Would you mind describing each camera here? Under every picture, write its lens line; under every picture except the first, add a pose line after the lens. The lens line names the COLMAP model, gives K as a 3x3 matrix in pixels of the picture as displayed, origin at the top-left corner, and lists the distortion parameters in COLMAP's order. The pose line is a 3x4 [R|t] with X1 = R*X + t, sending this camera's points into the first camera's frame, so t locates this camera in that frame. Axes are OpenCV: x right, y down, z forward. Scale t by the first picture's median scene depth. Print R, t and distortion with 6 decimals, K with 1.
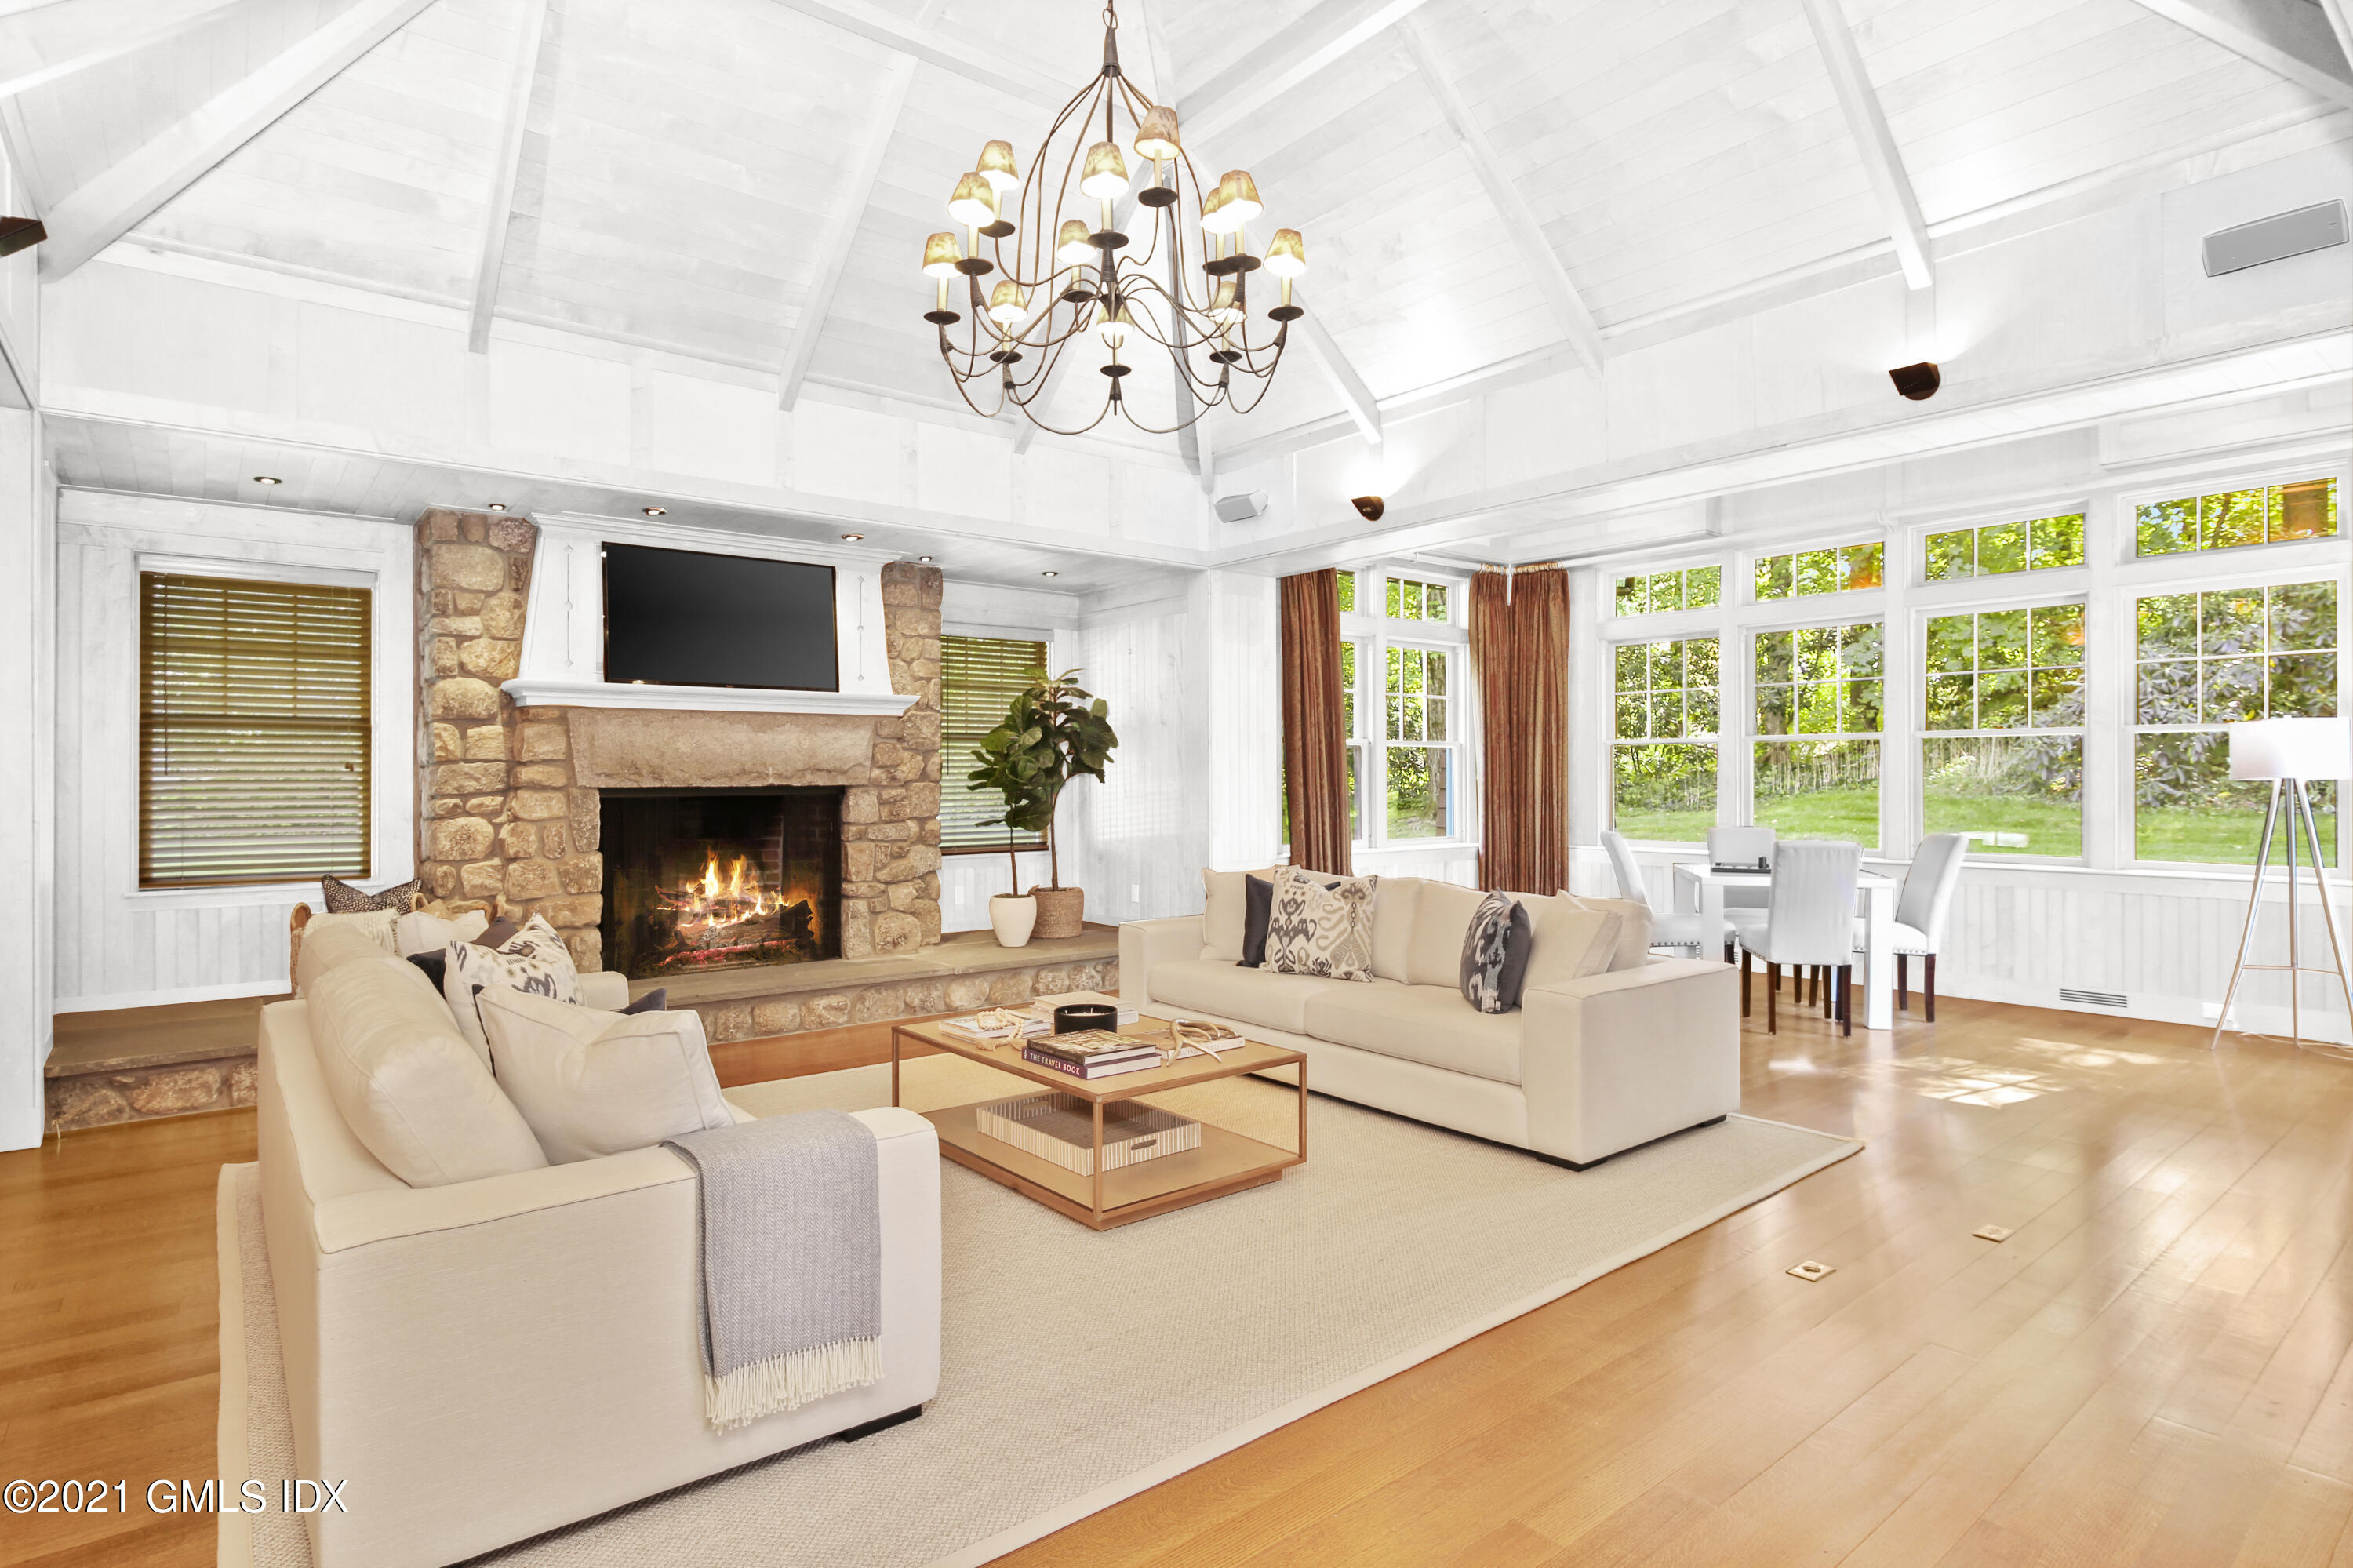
lens RADIAL K [[1206.7, 0, 1165.9], [0, 1206.7, 782.4], [0, 0, 1]] dist [0.003525, 0.000188]
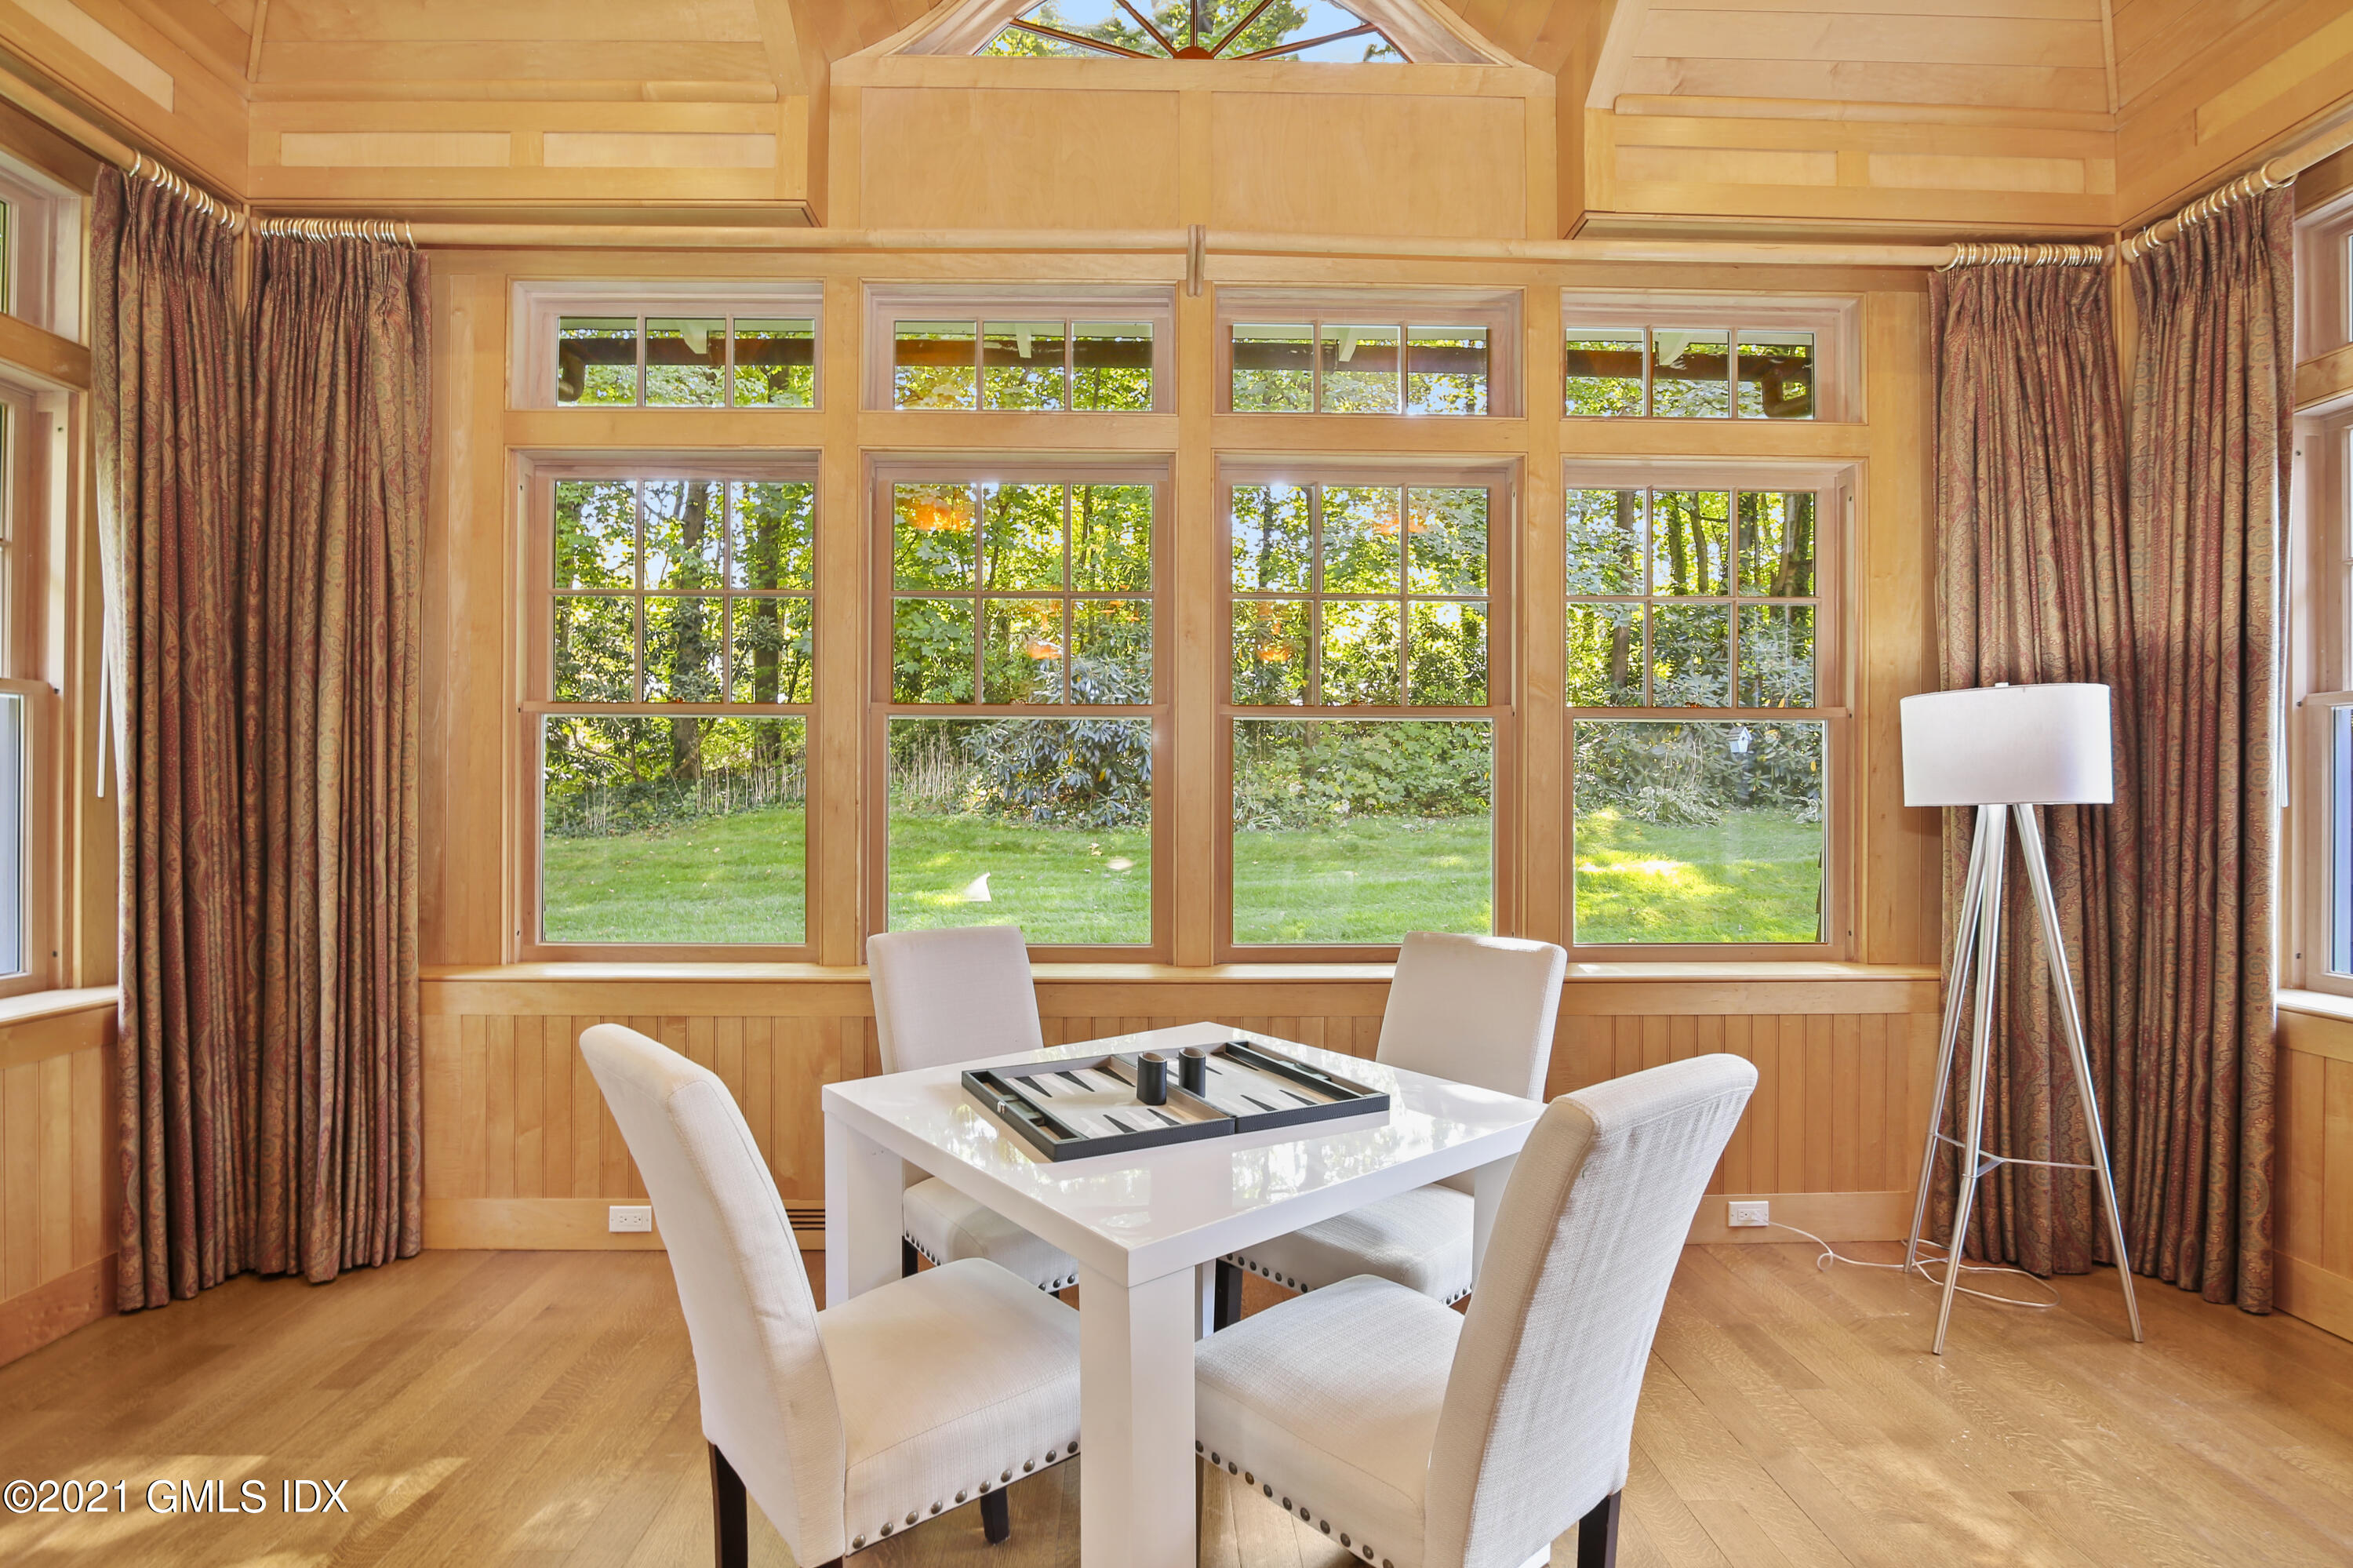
lens RADIAL K [[1115.2, 0, 1161.1], [0, 1115.2, 792.2], [0, 0, 1]] dist [-0.006159, -0.000392]
pose [[0.606331, 0.007385, 0.795178, 0.194200], [-0.004479, 0.999973, -0.005871, -0.003151], [-0.795200, -0.000002, 0.606347, 0.596483]]
